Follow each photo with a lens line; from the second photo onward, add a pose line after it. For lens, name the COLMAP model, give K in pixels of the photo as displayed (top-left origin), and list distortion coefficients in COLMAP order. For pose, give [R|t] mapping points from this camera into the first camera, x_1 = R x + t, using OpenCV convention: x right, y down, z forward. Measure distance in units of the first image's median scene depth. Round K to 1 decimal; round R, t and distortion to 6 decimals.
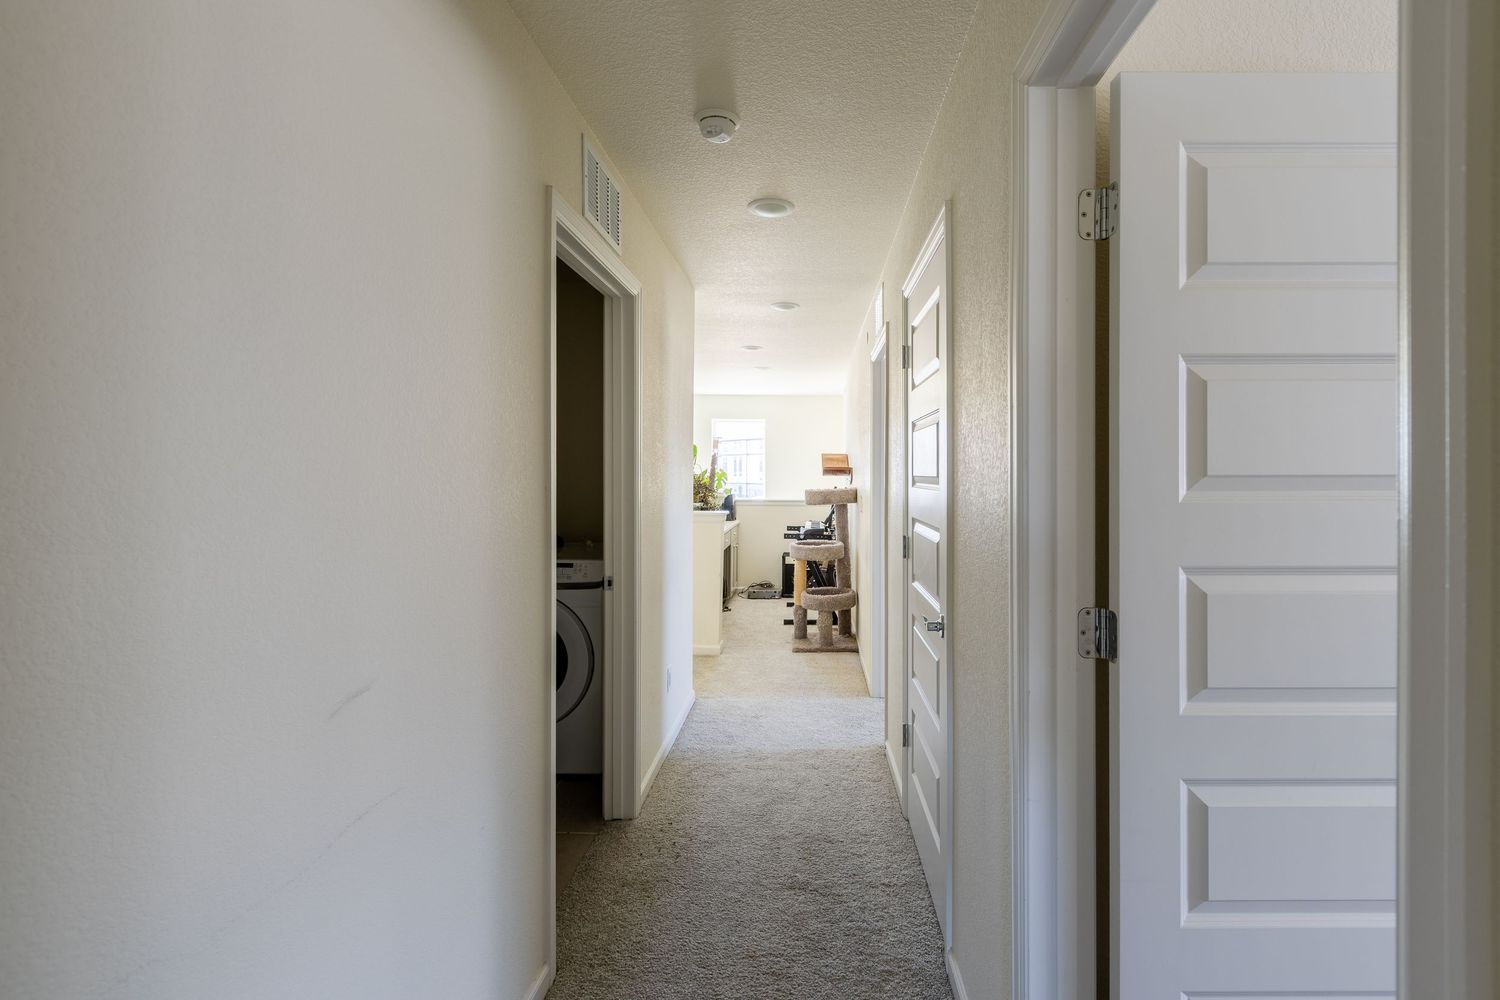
lens RADIAL K [[756.4, 0, 753.8], [0, 756.4, 472.8], [0, 0, 1]] dist [-0.046191, -0.000167]
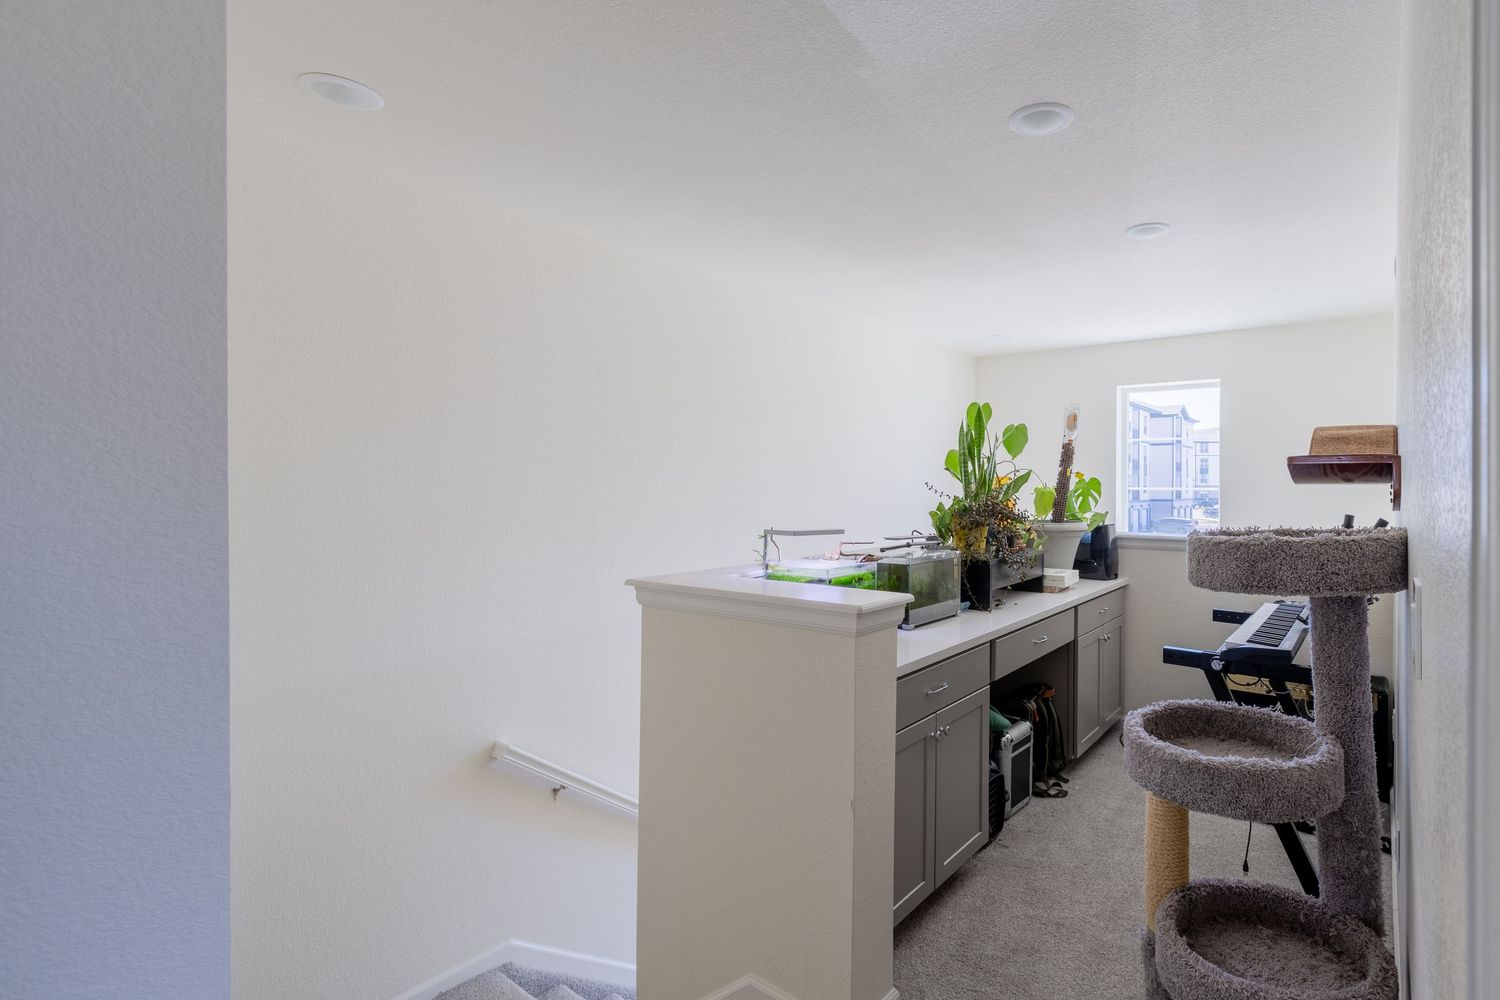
lens RADIAL K [[756.4, 0, 753.8], [0, 756.4, 472.8], [0, 0, 1]] dist [-0.046191, -0.000167]
pose [[0.805300, -0.003781, -0.592855, 0.085326], [-0.006231, 0.999870, -0.014840, 0.004586], [0.592834, 0.015645, 0.805173, 0.566240]]
